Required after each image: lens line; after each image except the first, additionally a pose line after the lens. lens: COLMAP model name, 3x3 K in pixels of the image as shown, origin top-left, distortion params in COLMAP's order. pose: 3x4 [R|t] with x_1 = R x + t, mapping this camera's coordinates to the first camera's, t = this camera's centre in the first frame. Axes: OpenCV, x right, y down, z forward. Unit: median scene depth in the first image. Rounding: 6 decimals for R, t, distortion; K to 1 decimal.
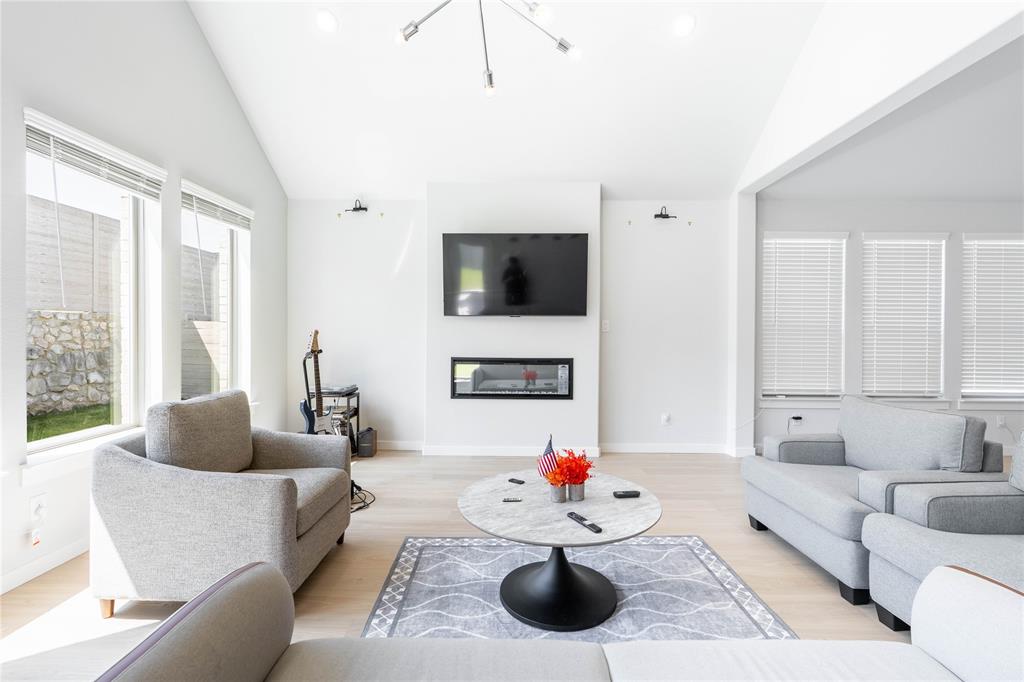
lens RADIAL K [[464.7, 0, 512.4], [0, 464.7, 337.9], [0, 0, 1]] dist [0.003669, 0.000983]
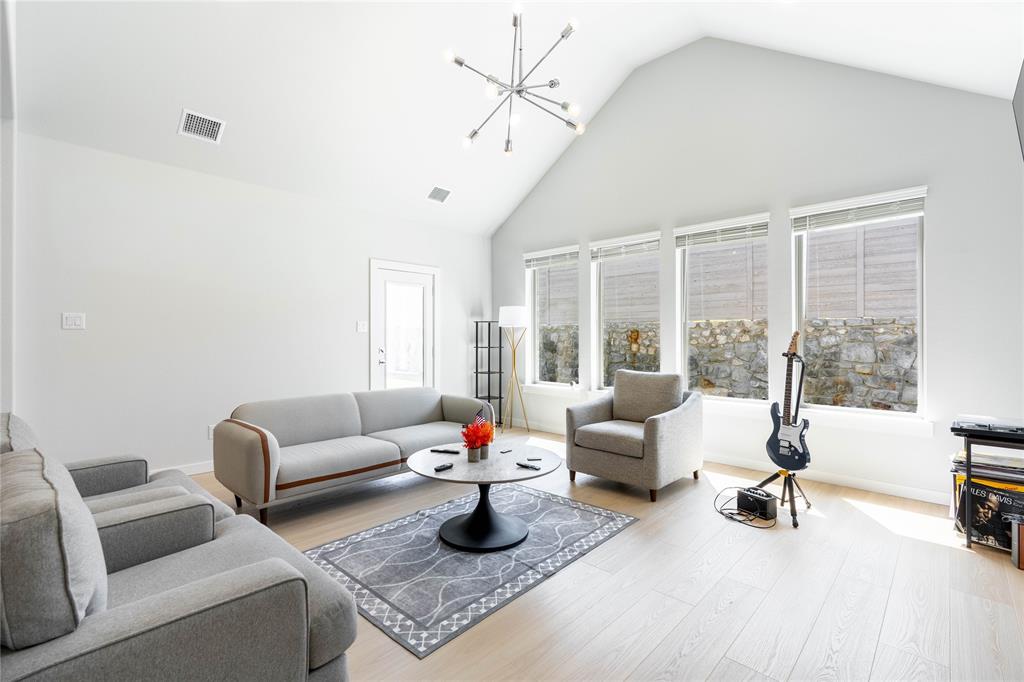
lens RADIAL K [[464.7, 0, 514.9], [0, 464.7, 338.9], [0, 0, 1]] dist [0.003669, 0.000983]
pose [[-0.688253, -0.002937, -0.725465, 0.856932], [-0.012983, 0.999882, 0.008269, -0.003546], [0.725354, 0.015110, -0.688210, 1.696248]]
